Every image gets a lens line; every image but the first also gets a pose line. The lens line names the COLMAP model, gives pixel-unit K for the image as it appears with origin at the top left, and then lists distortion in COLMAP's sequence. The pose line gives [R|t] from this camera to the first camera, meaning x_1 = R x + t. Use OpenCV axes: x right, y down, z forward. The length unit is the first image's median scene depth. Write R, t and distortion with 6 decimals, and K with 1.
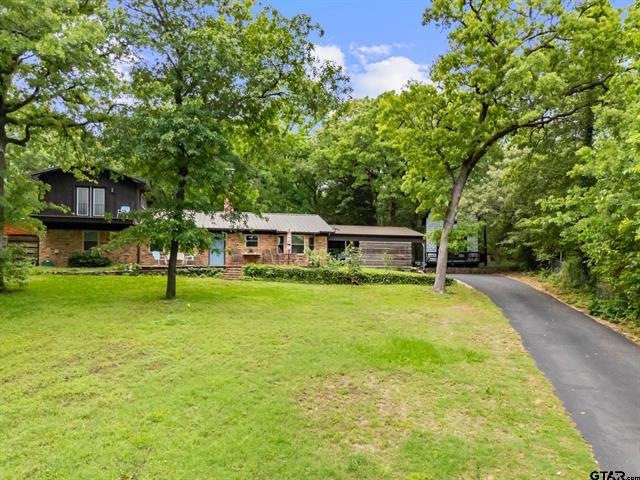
lens RADIAL K [[481.8, 0, 335.2], [0, 481.8, 273.4], [0, 0, 1]] dist [0.058115, -0.066313]
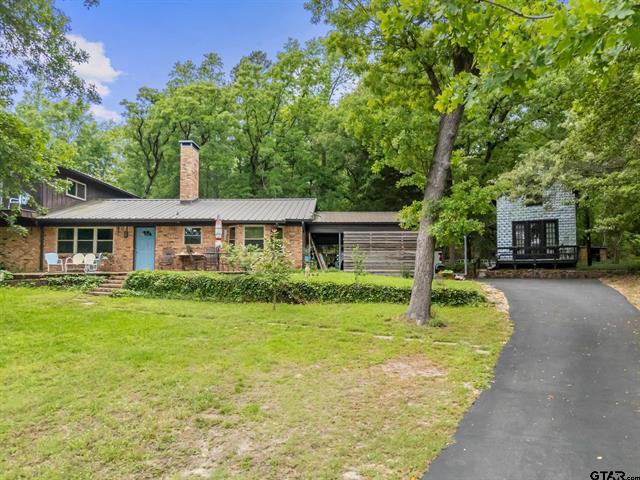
lens RADIAL K [[481.8, 0, 333.1], [0, 481.8, 247.7], [0, 0, 1]] dist [0.058115, -0.066313]
pose [[0.966805, -0.020555, -0.254688, 0.219246], [0.006656, 0.998447, -0.055317, -0.010251], [0.255430, 0.051786, 0.965440, 0.396409]]
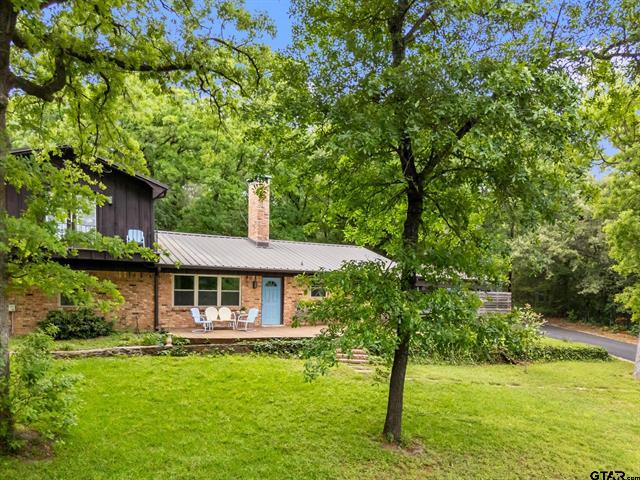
lens RADIAL K [[511.4, 0, 332.7], [0, 511.4, 318.9], [0, 0, 1]] dist [0.030711, 0.007527]
pose [[0.959190, 0.000016, 0.282764, -0.377396], [-0.016553, 0.998288, 0.056094, -0.069369], [-0.282279, -0.058485, 0.957548, 0.337537]]
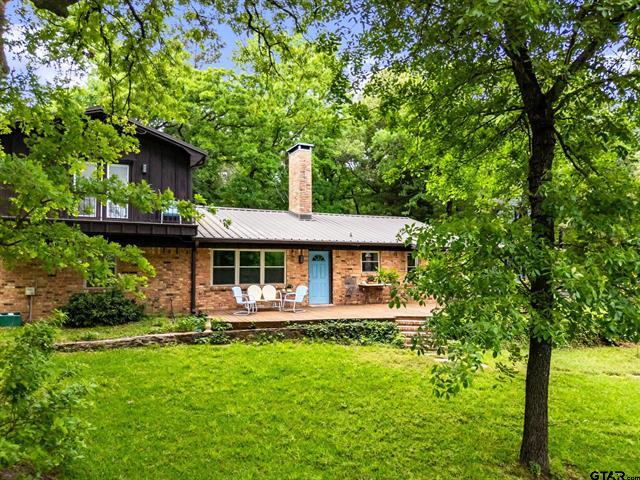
lens RADIAL K [[481.8, 0, 320.5], [0, 481.8, 245.1], [0, 0, 1]] dist [0.058115, -0.066313]
pose [[0.975649, 0.002995, 0.219318, -0.387344], [0.008716, 0.998588, -0.052410, -0.061142], [-0.219166, 0.053045, 0.974245, 0.461989]]
